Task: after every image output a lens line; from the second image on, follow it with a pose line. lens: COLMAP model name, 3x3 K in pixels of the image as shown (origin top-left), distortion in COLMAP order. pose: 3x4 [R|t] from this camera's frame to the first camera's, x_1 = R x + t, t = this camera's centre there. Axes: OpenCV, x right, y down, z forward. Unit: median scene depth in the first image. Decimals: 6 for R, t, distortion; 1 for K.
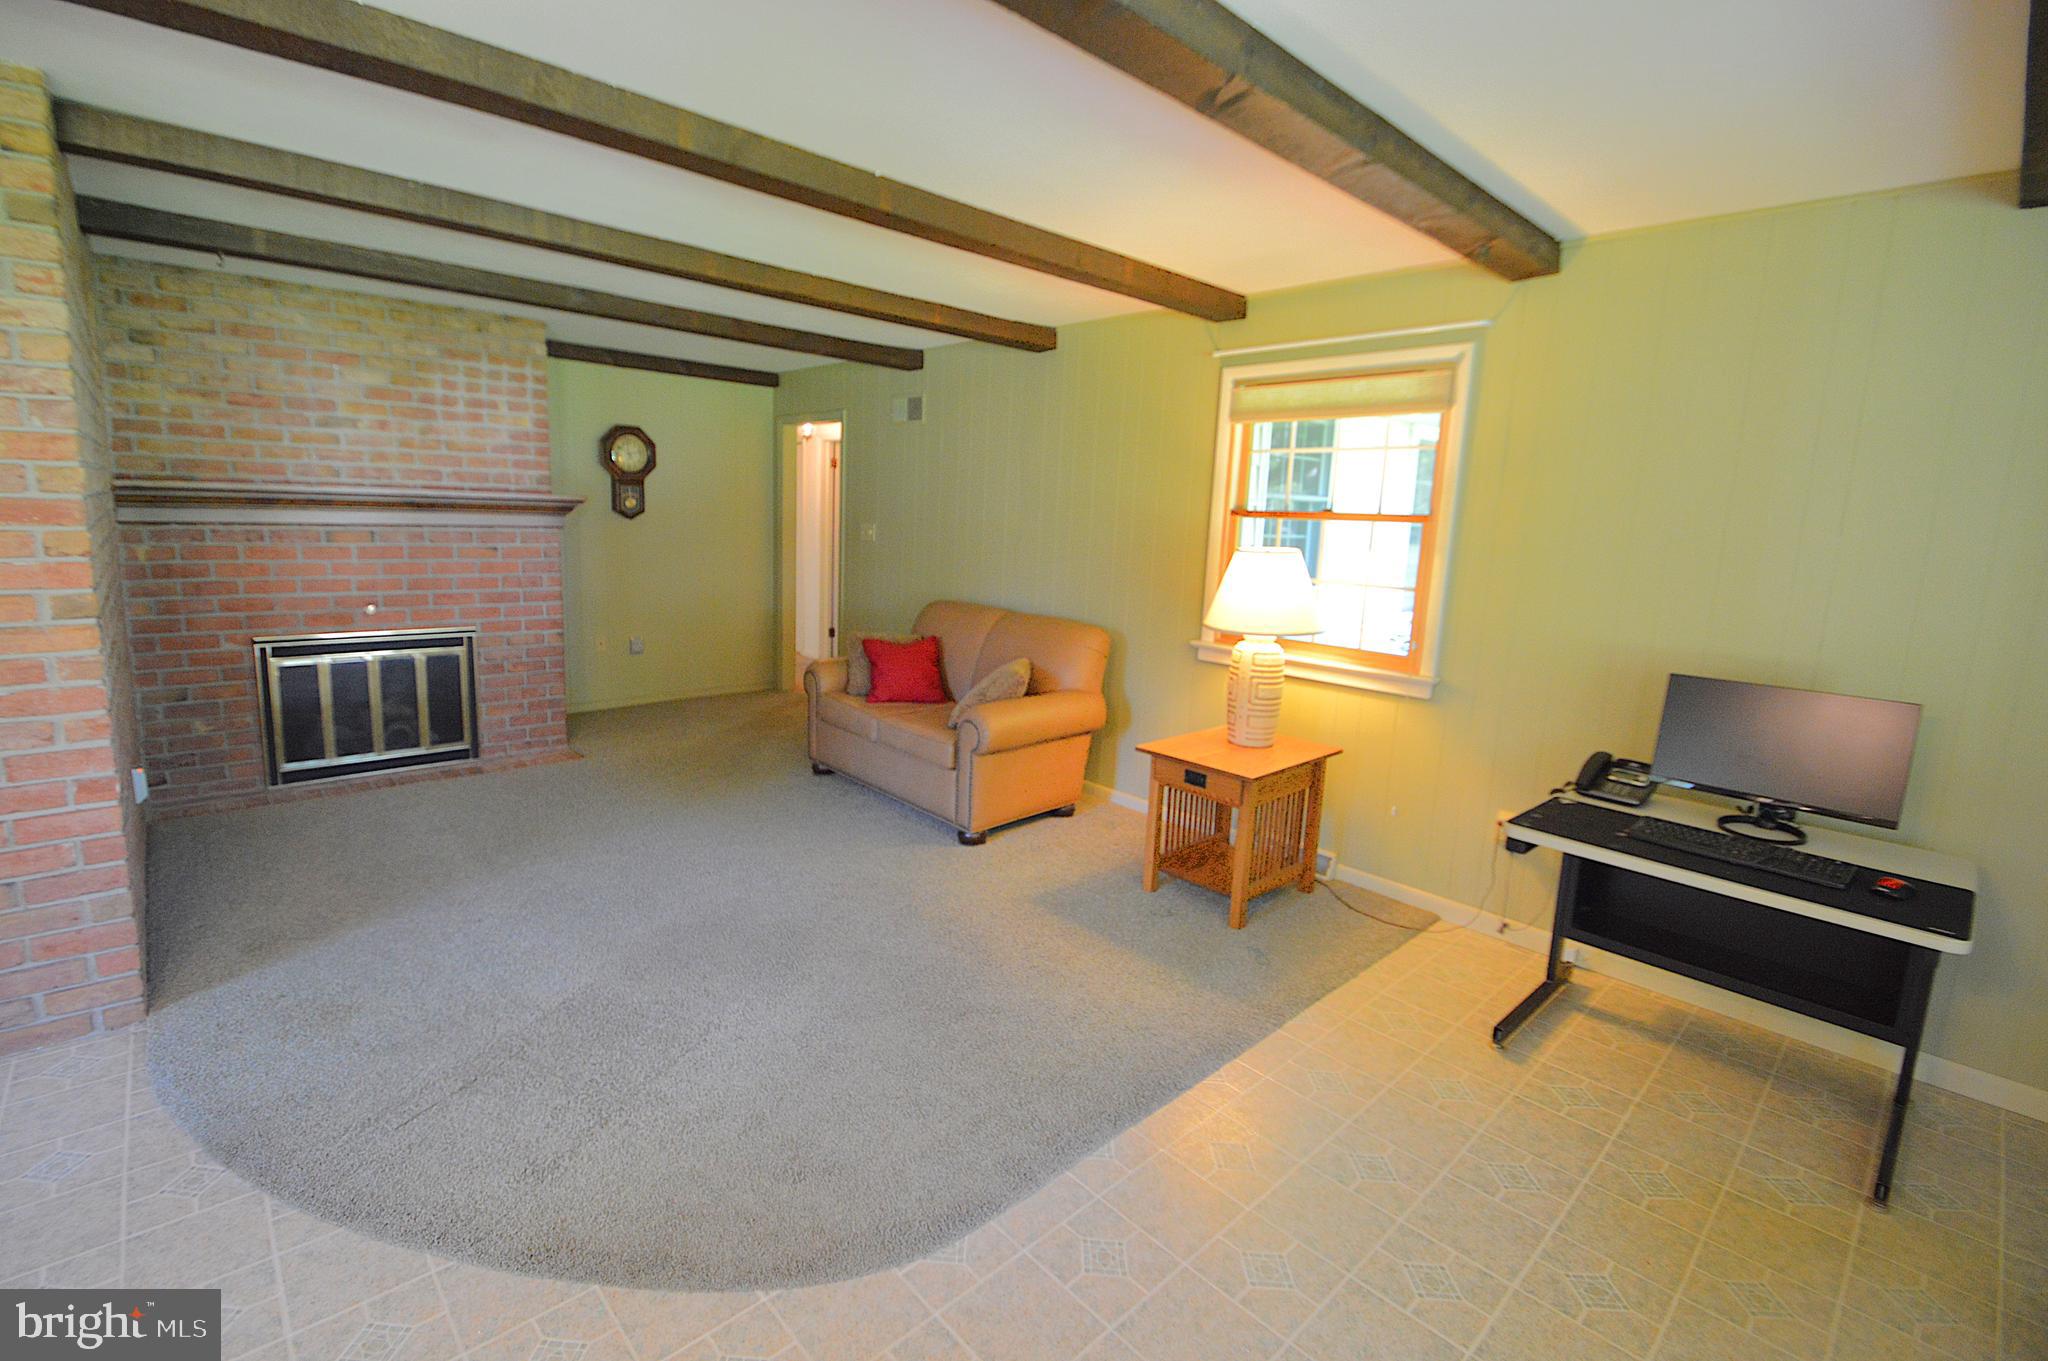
lens RADIAL K [[900.9, 0, 986.7], [0, 900.9, 653.1], [0, 0, 1]] dist [0.018357, -0.018607]
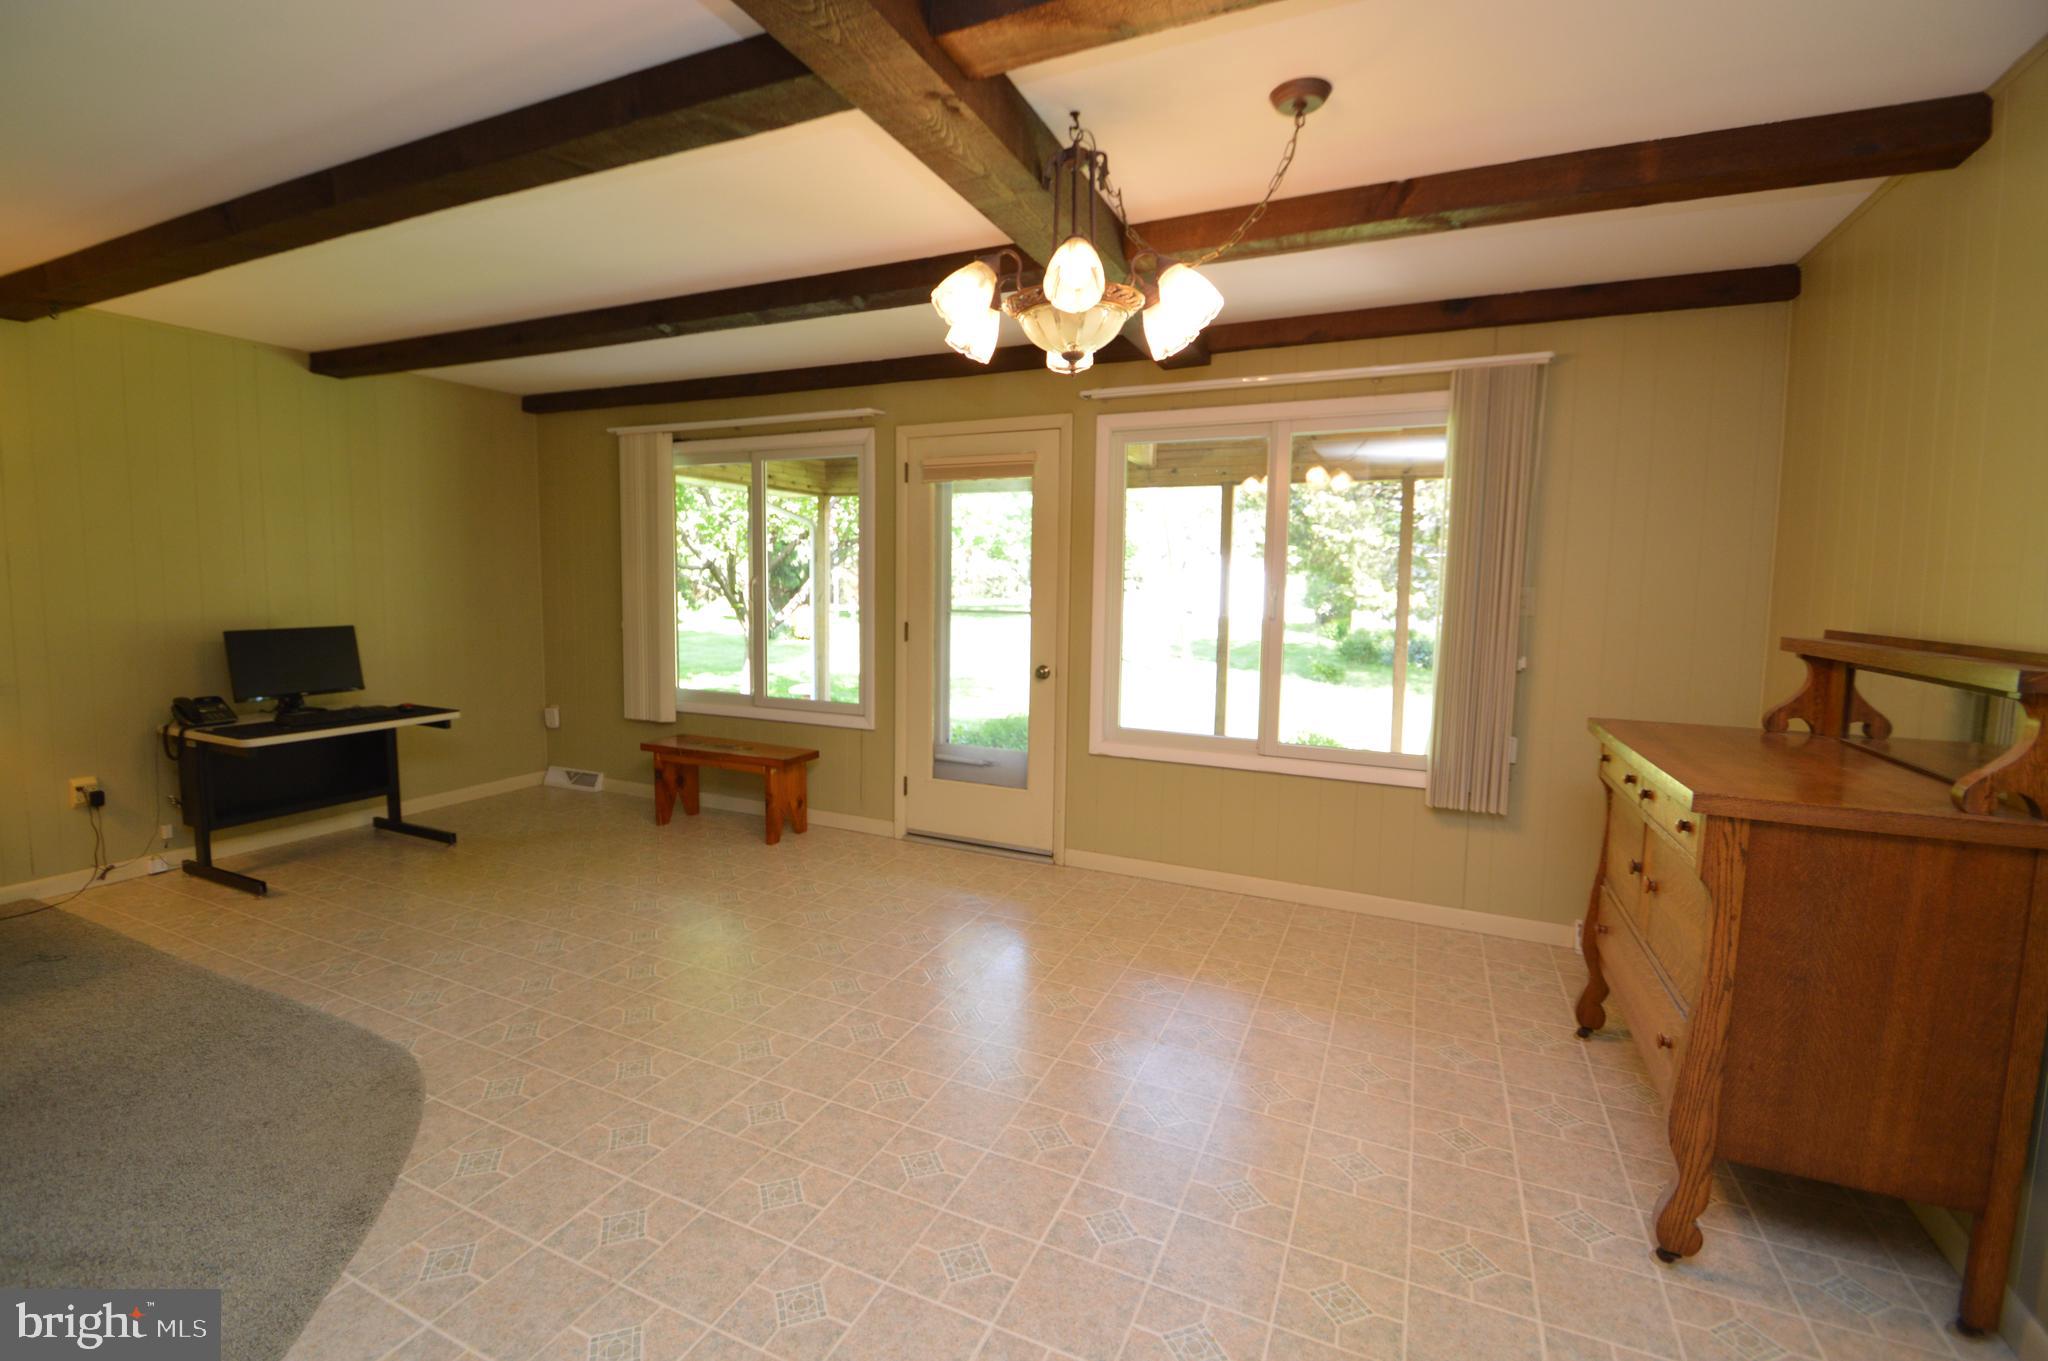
lens RADIAL K [[900.9, 0, 986.7], [0, 900.9, 653.1], [0, 0, 1]] dist [0.018357, -0.018607]
pose [[-0.375921, -0.117793, 0.919134, -0.647711], [0.117821, 0.977762, 0.173495, -0.031274], [-0.919131, 0.173513, -0.353683, 0.221563]]
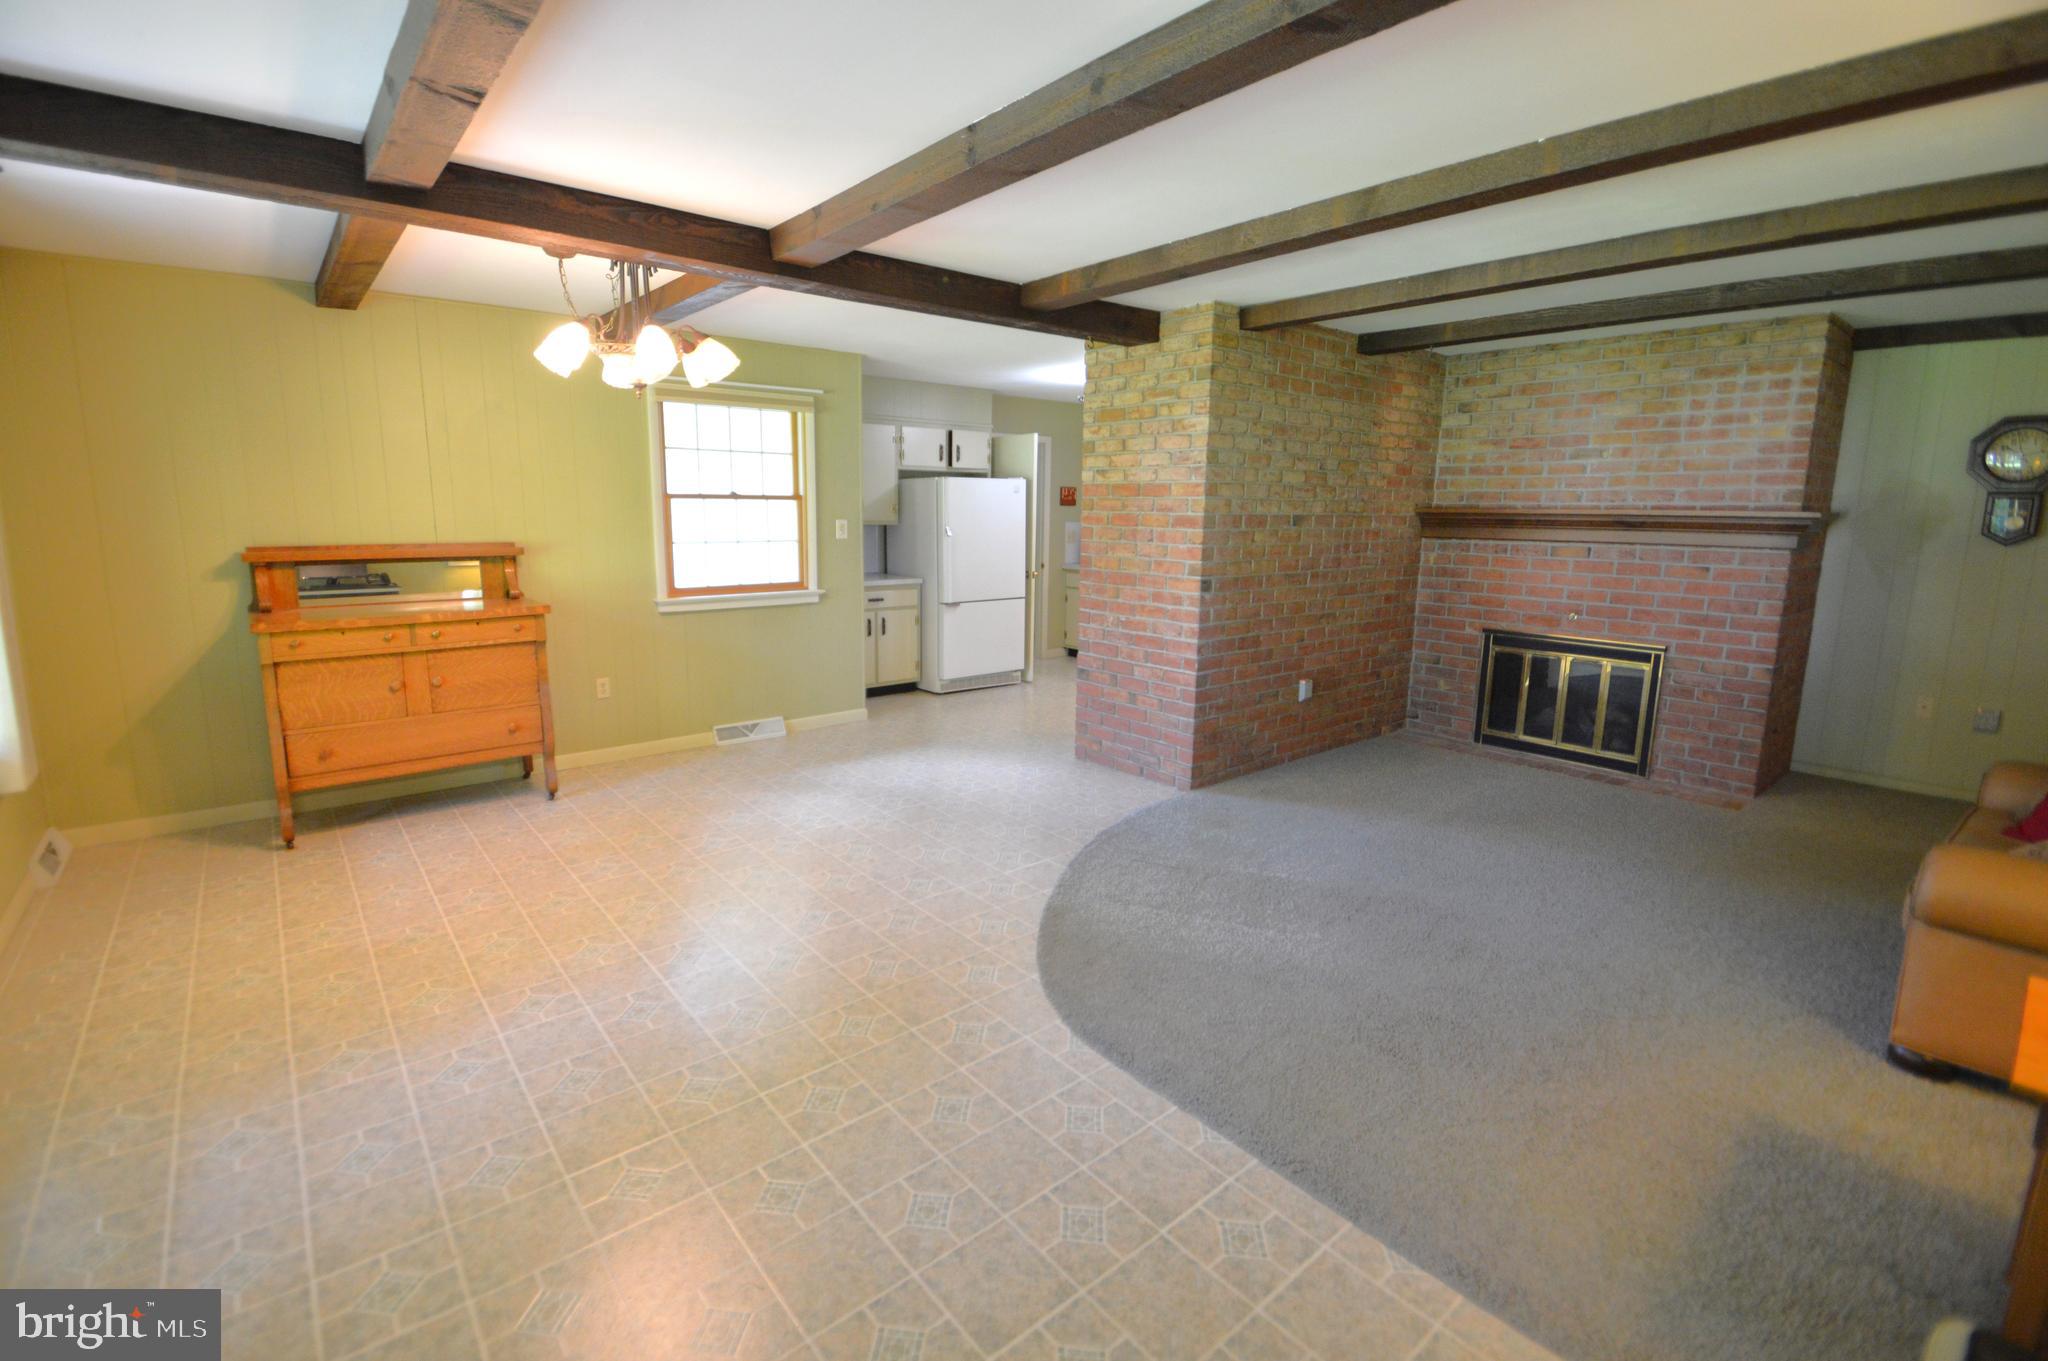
lens RADIAL K [[899.8, 0, 979.0], [0, 899.8, 655.7], [0, 0, 1]] dist [0.019601, -0.025101]
pose [[-0.067734, 0.125769, -0.989745, 0.497472], [-0.168222, 0.976380, 0.135583, -0.027889], [0.983419, 0.175680, -0.044978, 0.323891]]
